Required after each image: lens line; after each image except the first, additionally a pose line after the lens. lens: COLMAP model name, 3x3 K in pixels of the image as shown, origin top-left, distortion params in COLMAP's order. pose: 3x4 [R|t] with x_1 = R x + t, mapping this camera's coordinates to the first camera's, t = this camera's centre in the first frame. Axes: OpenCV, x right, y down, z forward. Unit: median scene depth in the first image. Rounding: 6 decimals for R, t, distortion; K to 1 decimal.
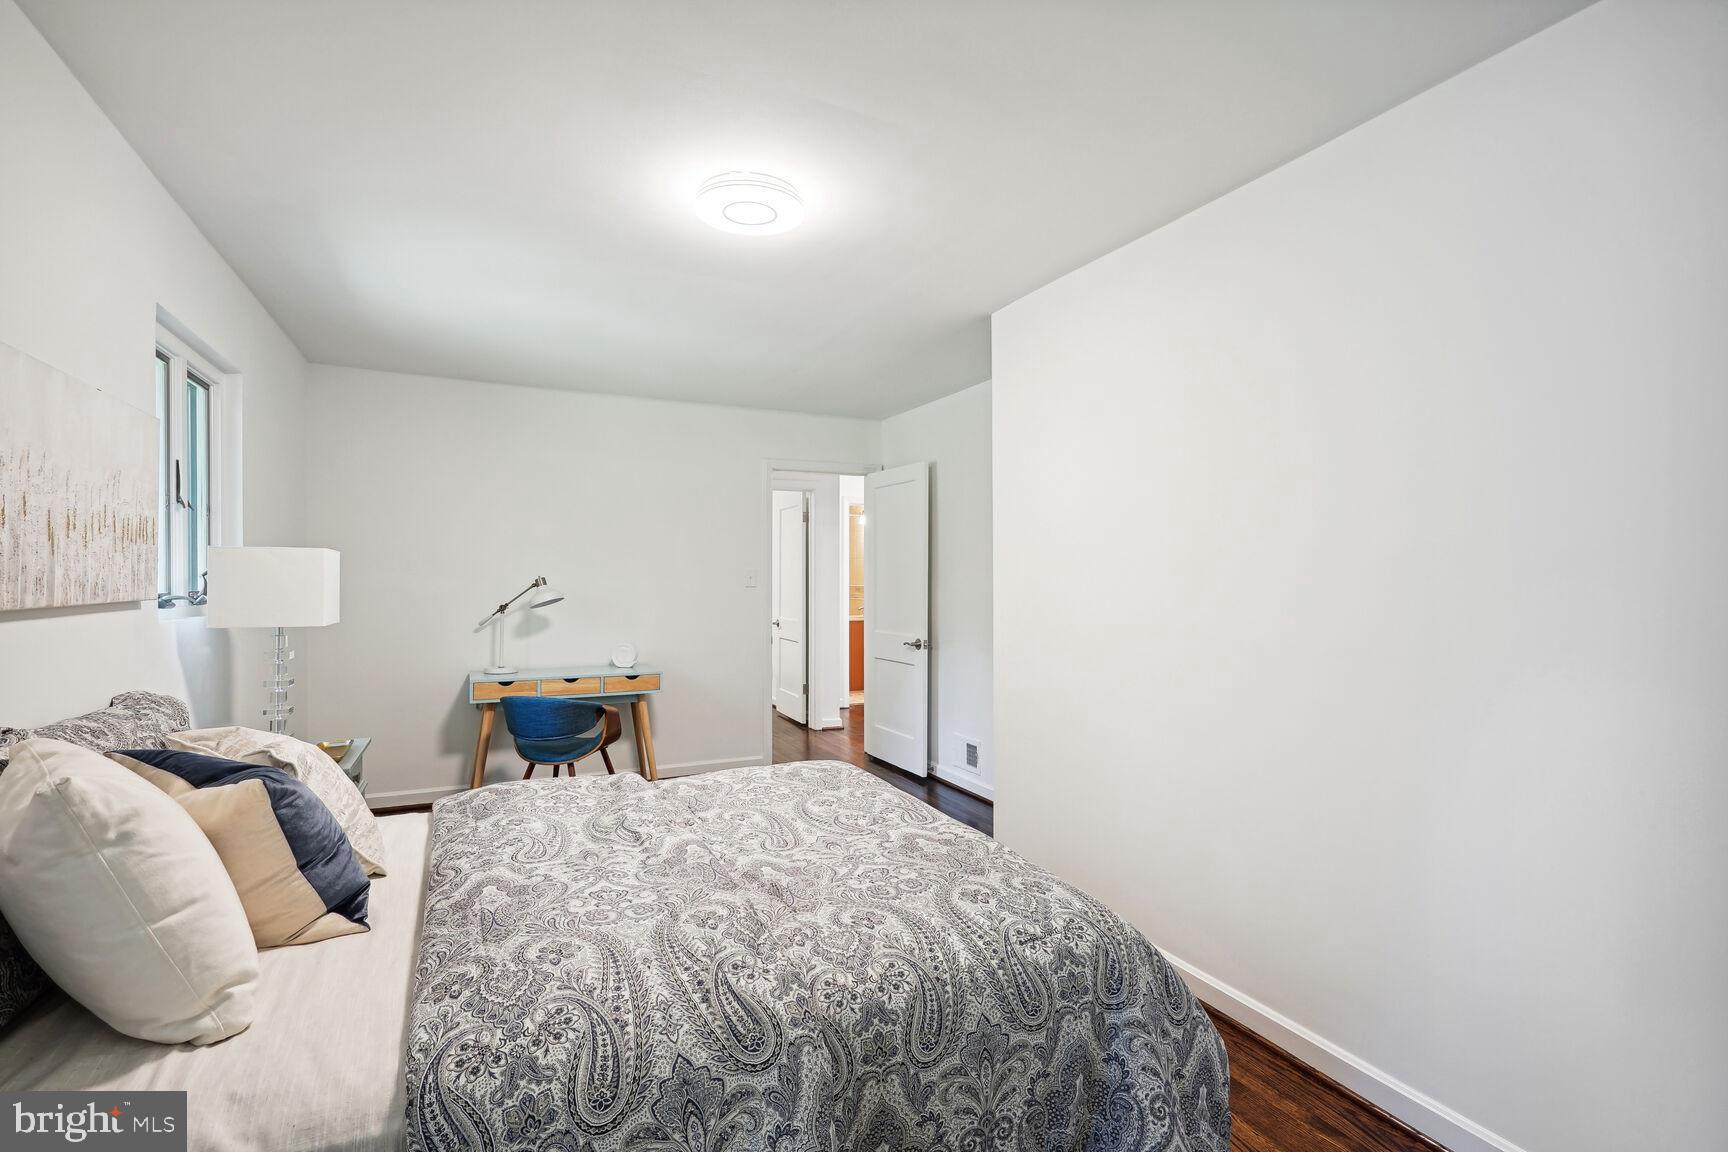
lens RADIAL K [[797.4, 0, 865.6], [0, 797.4, 577.3], [0, 0, 1]] dist [-0.000709, 0.001561]
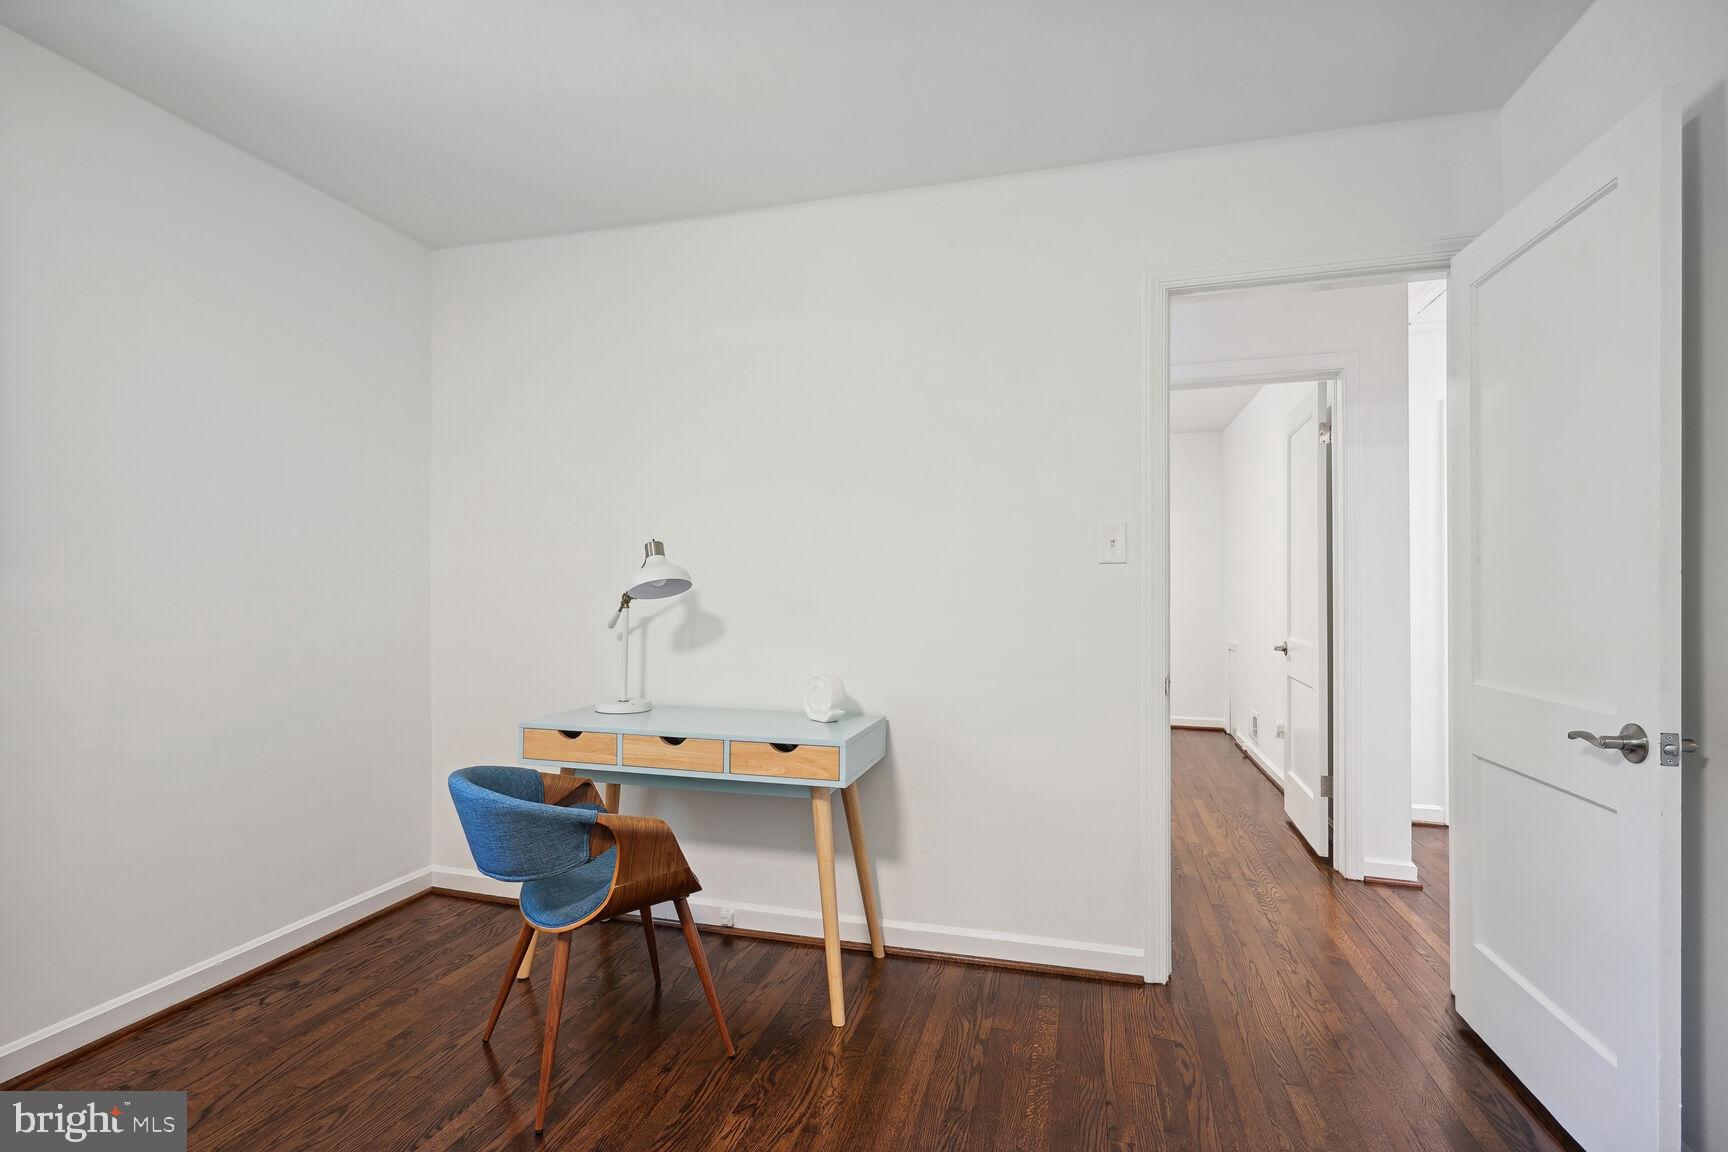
lens RADIAL K [[797.4, 0, 860.2], [0, 797.4, 574.4], [0, 0, 1]] dist [-0.000709, 0.001561]
pose [[0.752655, -0.013400, -0.658278, 0.045761], [-0.004081, 0.999679, -0.025017, 0.030800], [0.658402, 0.021515, 0.752359, 0.592965]]
